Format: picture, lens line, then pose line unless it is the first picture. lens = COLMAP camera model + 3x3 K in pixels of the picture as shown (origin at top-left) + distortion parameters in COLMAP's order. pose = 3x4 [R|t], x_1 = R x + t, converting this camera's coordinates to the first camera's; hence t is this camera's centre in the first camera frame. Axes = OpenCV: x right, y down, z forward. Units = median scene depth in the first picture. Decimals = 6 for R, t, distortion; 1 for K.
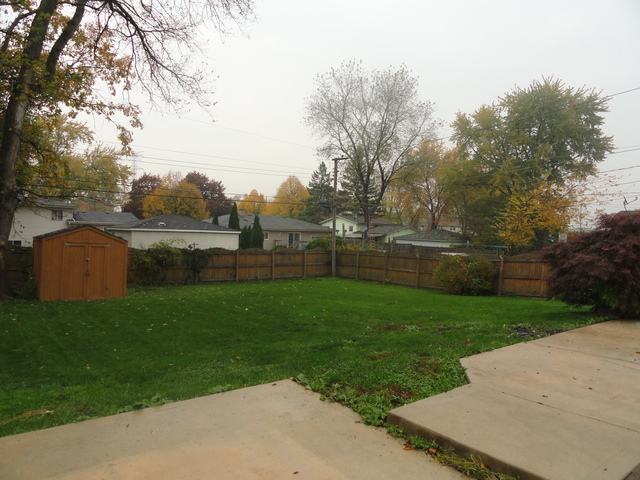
lens RADIAL K [[452.0, 0, 320.0], [0, 452.0, 240.0], [0, 0, 1]] dist [-0.000227, 0.000342]
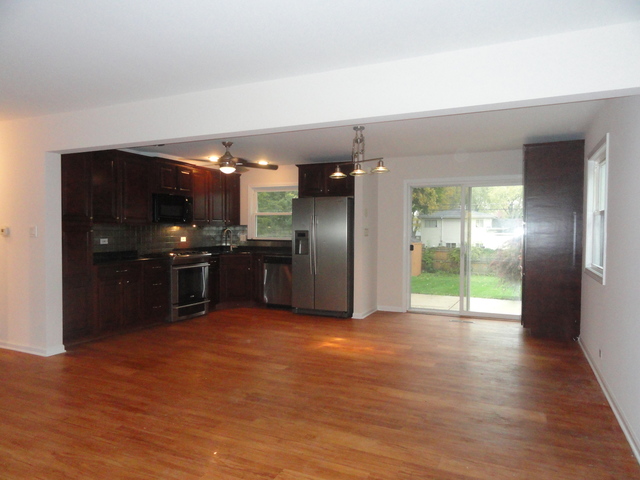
lens RADIAL K [[445.8, 0, 320.6], [0, 445.8, 244.4], [0, 0, 1]] dist [-0.000454, 0.001684]
pose [[0.463083, 0.006351, -0.886292, 0.402531], [-0.003920, 0.999979, 0.005118, 0.001897], [0.886306, 0.001104, 0.463098, -0.019702]]
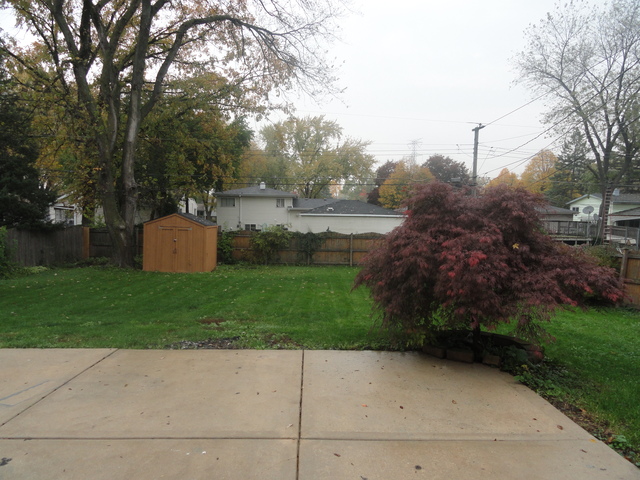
lens RADIAL K [[445.8, 0, 320.6], [0, 445.8, 244.4], [0, 0, 1]] dist [-0.000454, 0.001684]
pose [[0.801732, 0.028914, -0.596985, 0.245190], [0.000068, 0.998825, 0.048468, -0.002318], [0.597684, -0.038899, 0.800787, 0.116272]]
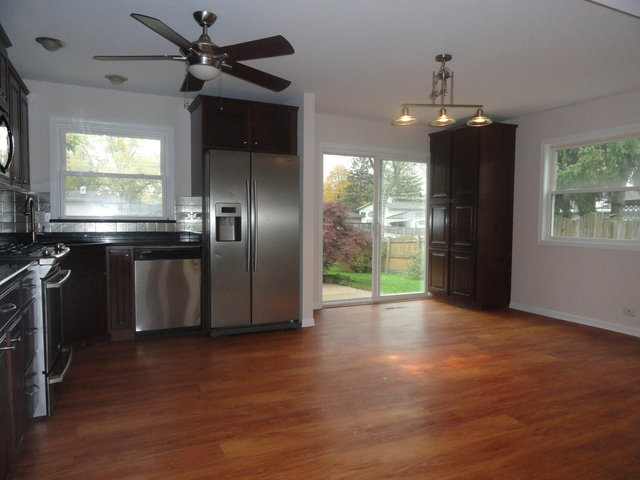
lens RADIAL K [[445.8, 0, 320.6], [0, 445.8, 244.4], [0, 0, 1]] dist [-0.000454, 0.001684]
pose [[0.975978, -0.005935, -0.217790, 0.268604], [0.015030, 0.999081, 0.040130, 0.003646], [0.217352, -0.042439, 0.975170, -0.052323]]
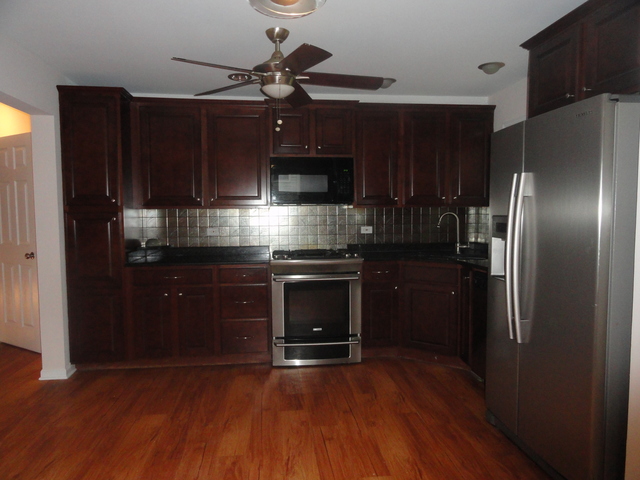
lens RADIAL K [[445.8, 0, 320.6], [0, 445.8, 244.4], [0, 0, 1]] dist [-0.000454, 0.001684]
pose [[-0.528395, 0.037043, -0.848190, 0.296589], [-0.015941, 0.998439, 0.053535, -0.002145], [0.848849, 0.041809, -0.526980, 0.082591]]
